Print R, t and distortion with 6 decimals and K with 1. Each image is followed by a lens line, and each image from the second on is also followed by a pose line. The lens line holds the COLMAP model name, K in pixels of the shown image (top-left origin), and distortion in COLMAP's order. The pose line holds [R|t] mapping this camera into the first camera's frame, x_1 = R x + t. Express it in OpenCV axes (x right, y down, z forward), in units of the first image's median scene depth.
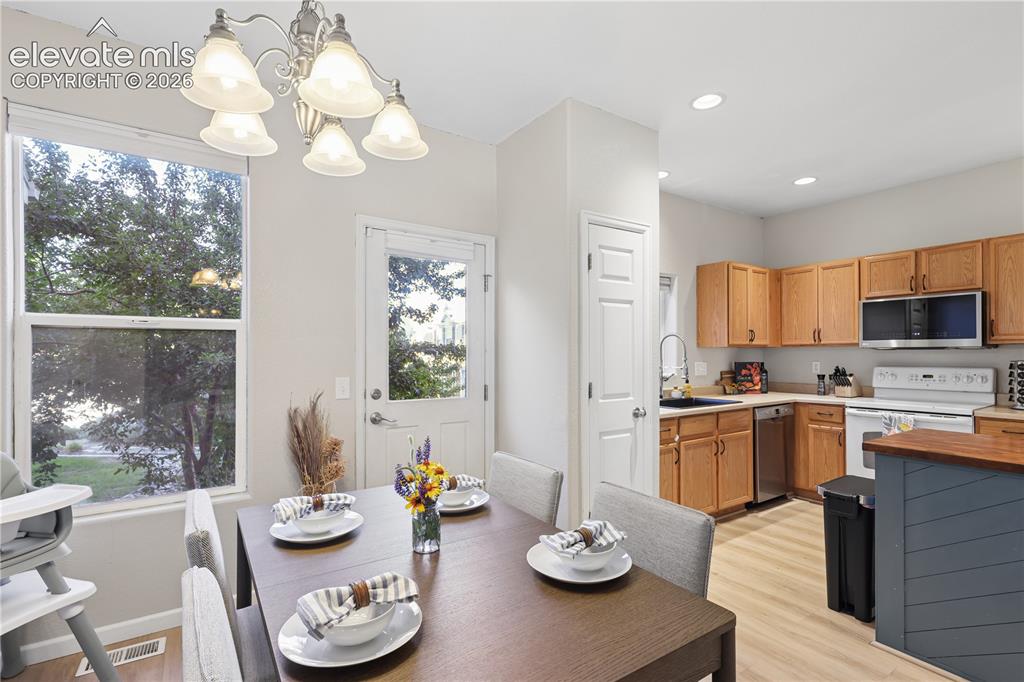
lens RADIAL K [[473.6, 0, 511.1], [0, 473.6, 353.0], [0, 0, 1]] dist [0.000231, 0.000789]
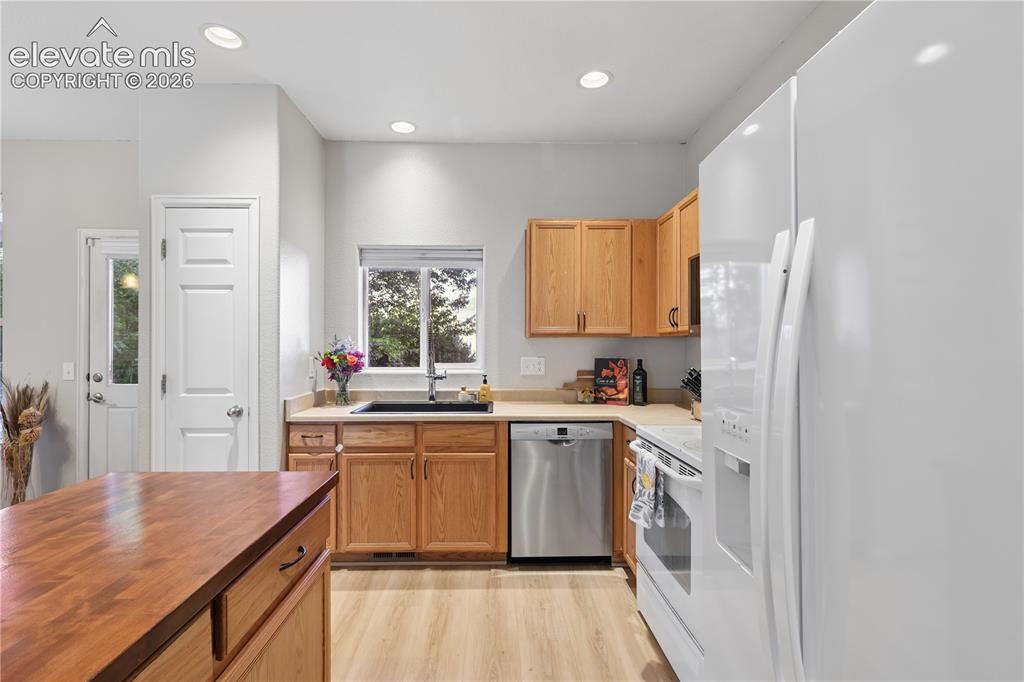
lens RADIAL K [[473.6, 0, 503.7], [0, 473.6, 345.9], [0, 0, 1]] dist [0.000231, 0.000789]
pose [[0.844628, 0.006078, -0.535320, 0.897369], [-0.004259, 0.999980, 0.004634, -0.002431], [0.535337, -0.001634, 0.844637, 0.400912]]
